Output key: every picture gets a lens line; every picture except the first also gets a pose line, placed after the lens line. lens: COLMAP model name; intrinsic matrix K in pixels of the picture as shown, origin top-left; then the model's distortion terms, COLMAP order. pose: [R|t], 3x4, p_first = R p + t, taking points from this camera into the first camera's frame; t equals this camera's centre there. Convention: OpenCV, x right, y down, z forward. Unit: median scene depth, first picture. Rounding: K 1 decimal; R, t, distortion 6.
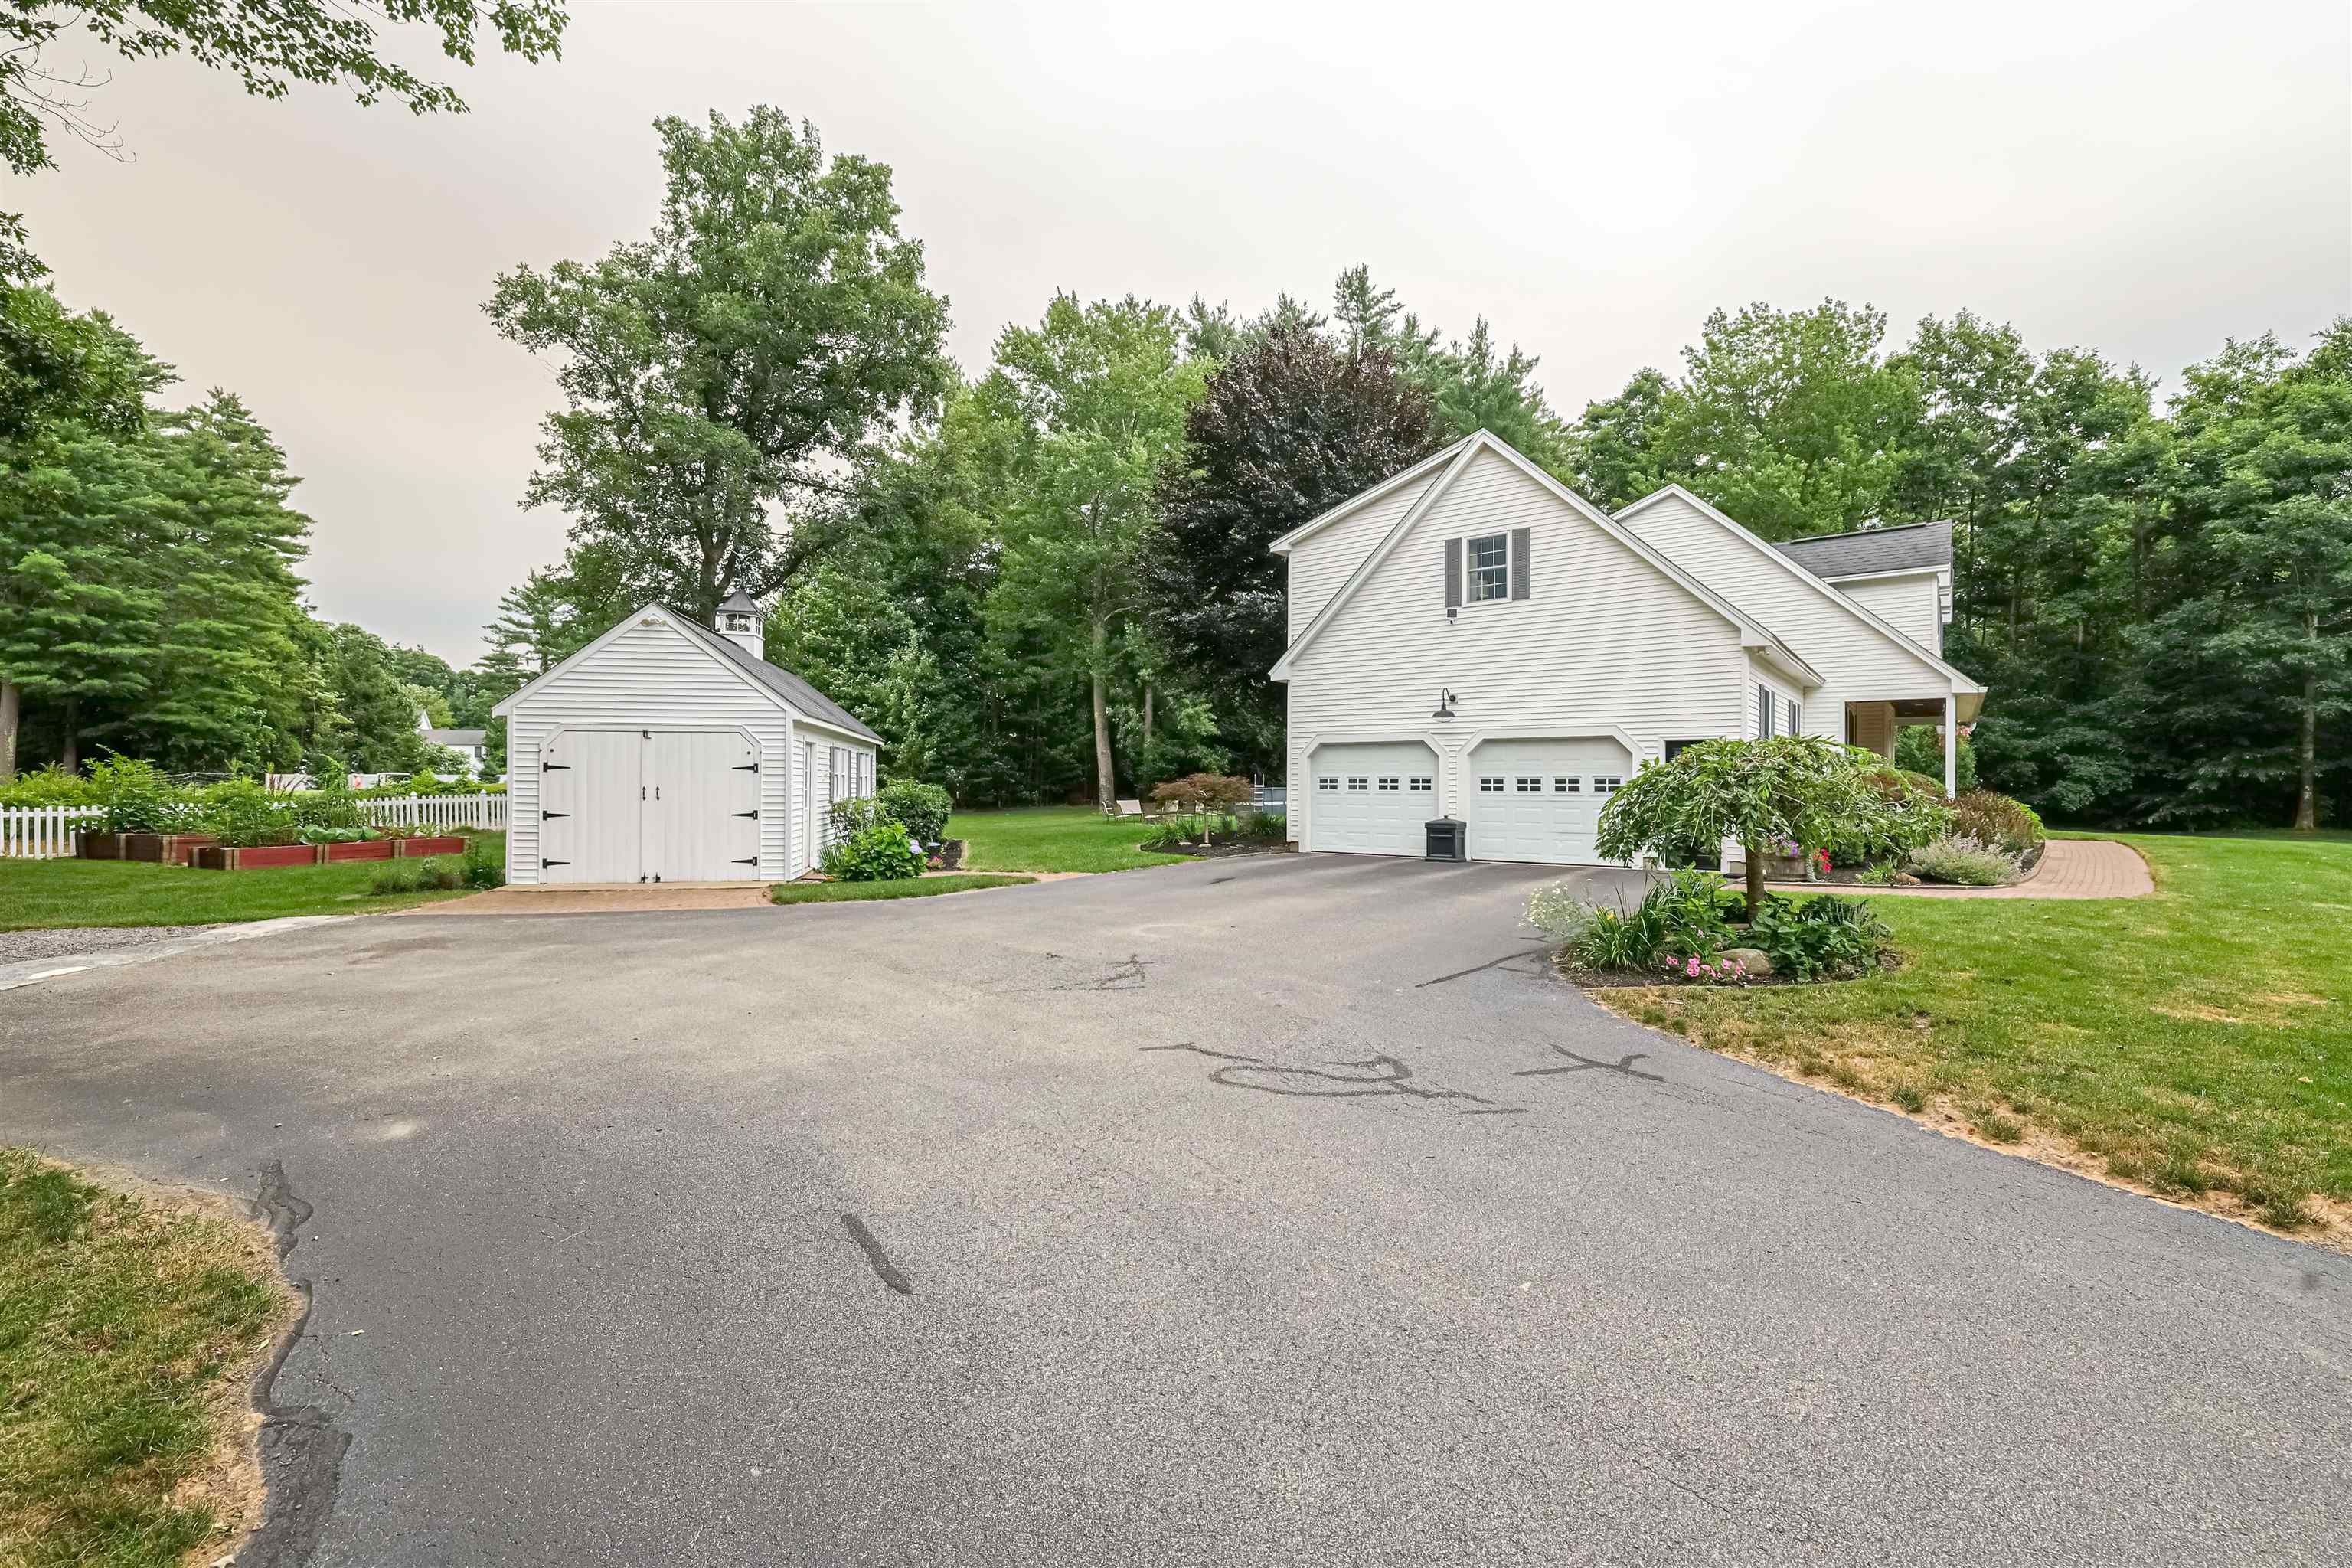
lens RADIAL K [[1010.3, 0, 1176.0], [0, 1010.3, 784.0], [0, 0, 1]] dist [-0.002042, -0.000253]
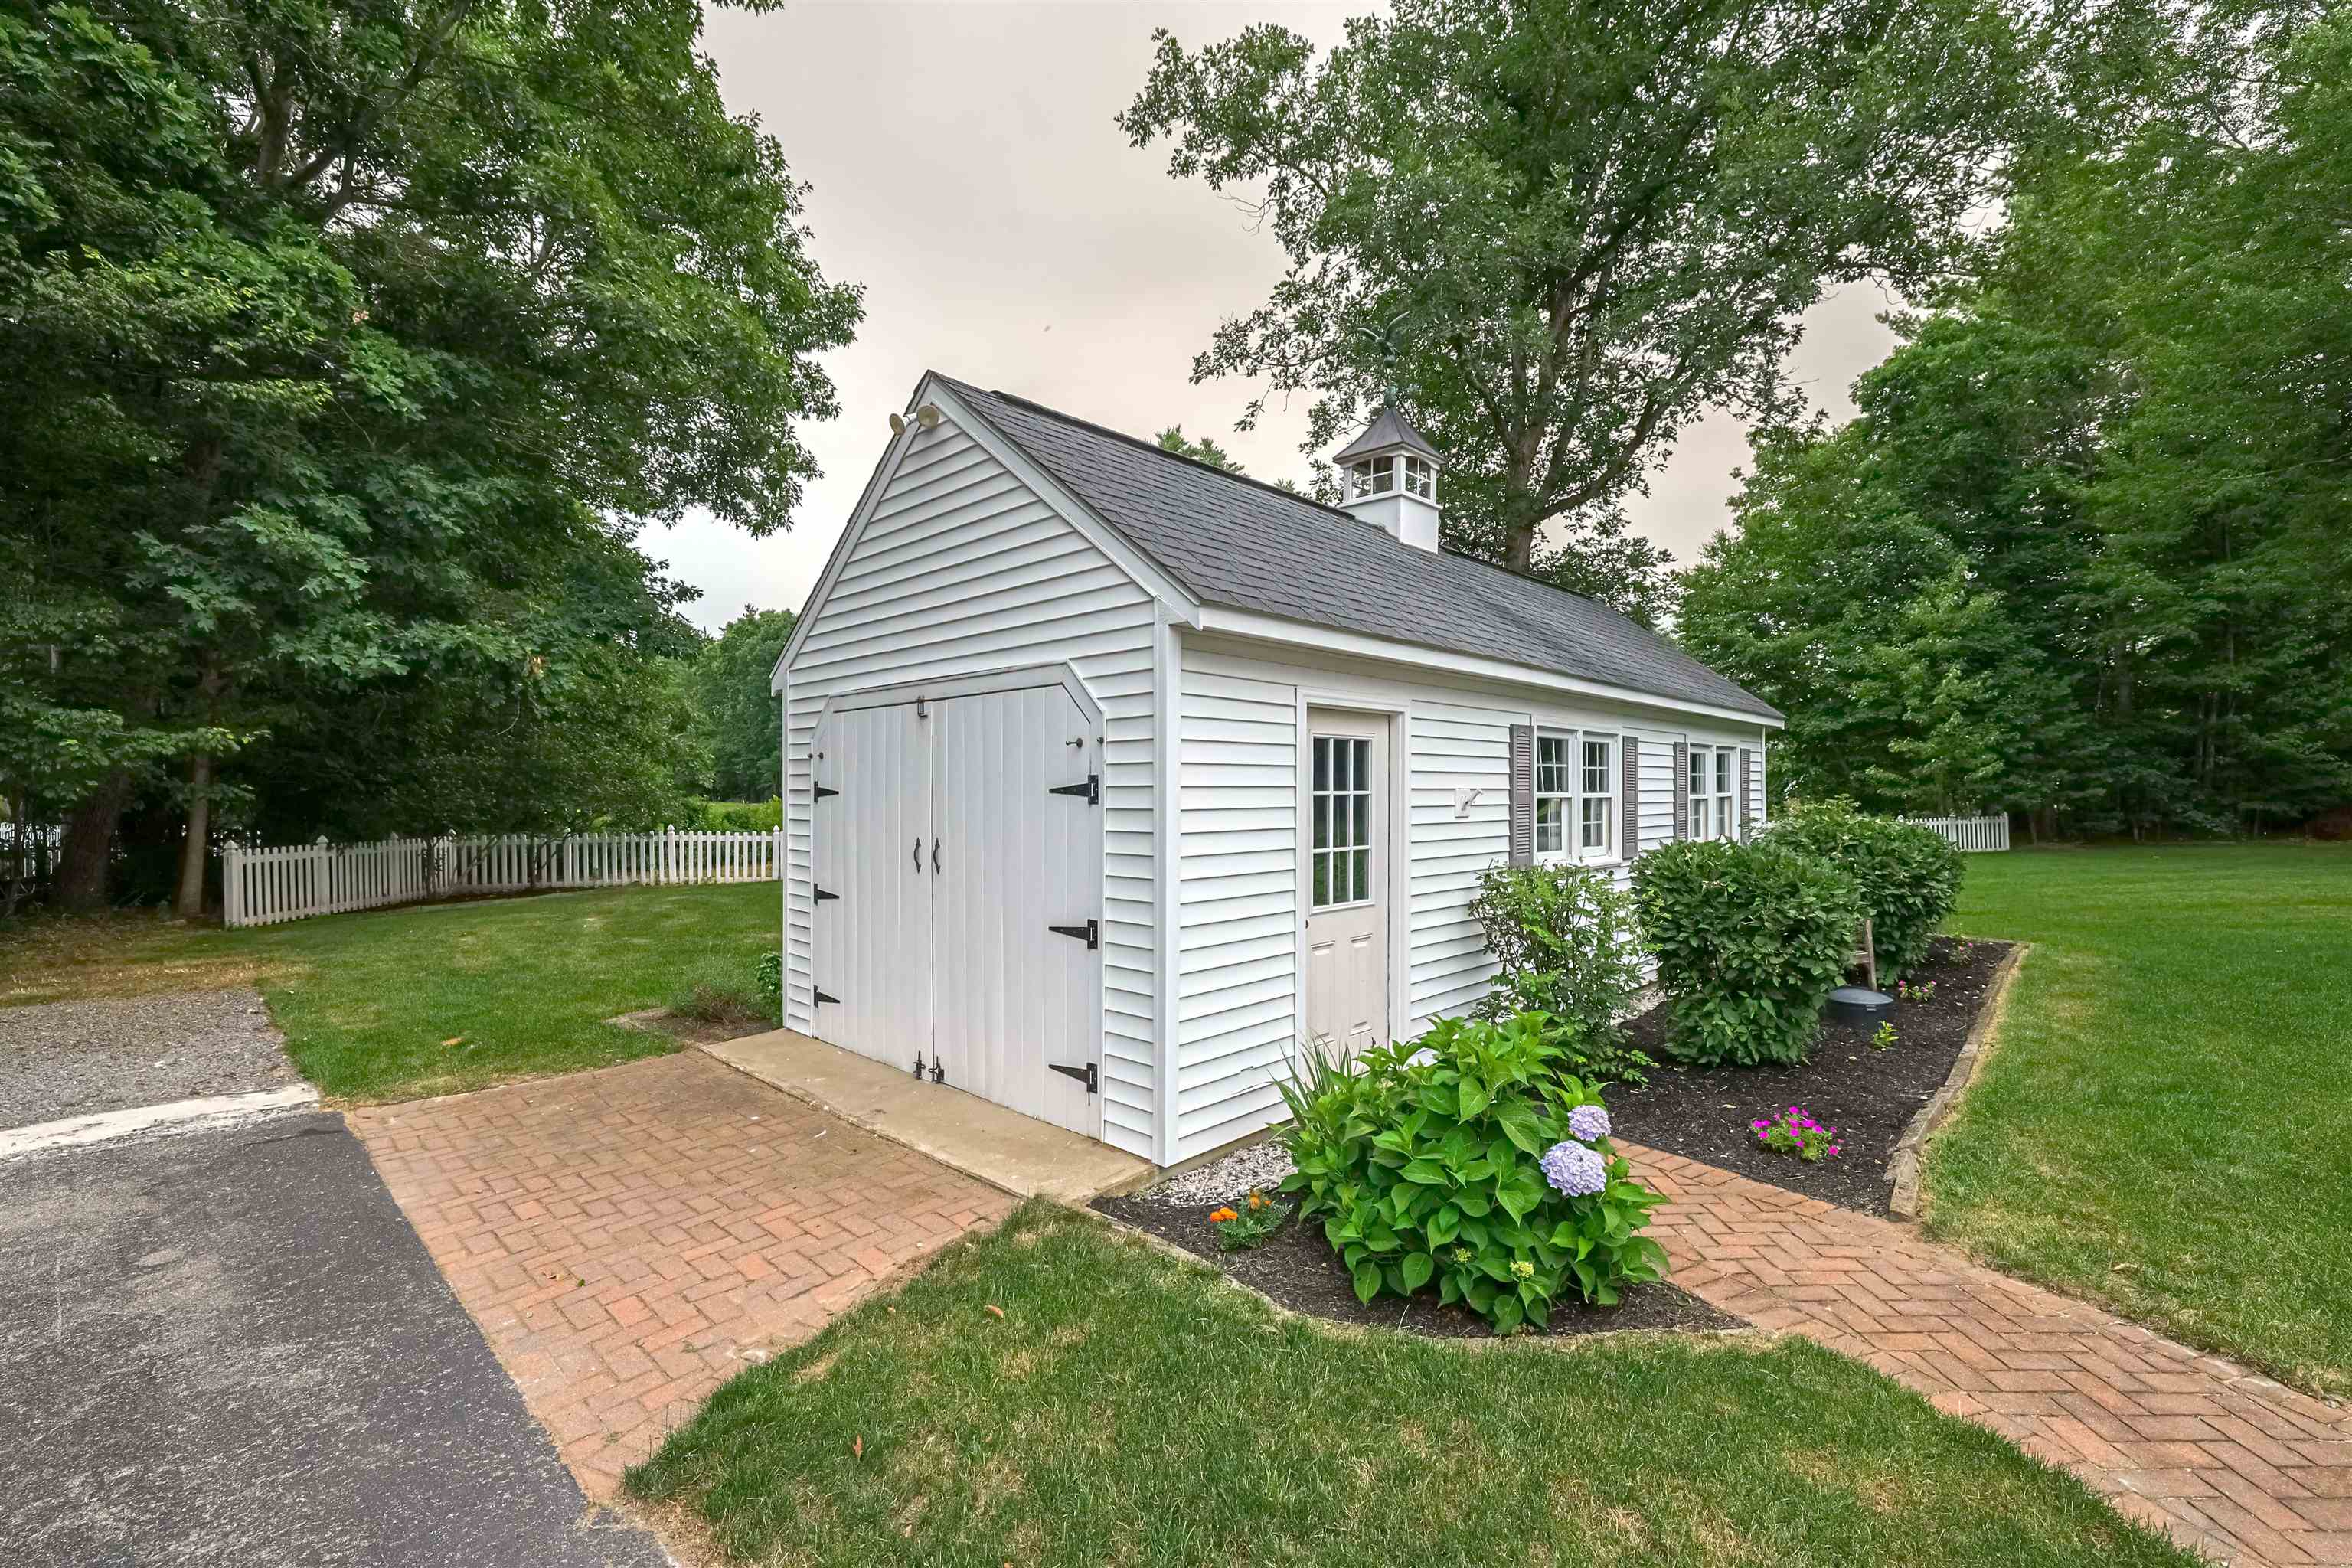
lens RADIAL K [[984.6, 0, 1217.0], [0, 984.6, 802.8], [0, 0, 1]] dist [0.001224, -0.000142]
pose [[0.602384, 0.002559, -0.798202, -0.047471], [0.003515, 0.999977, 0.005859, -0.004370], [0.798199, -0.006335, 0.602361, 0.281970]]
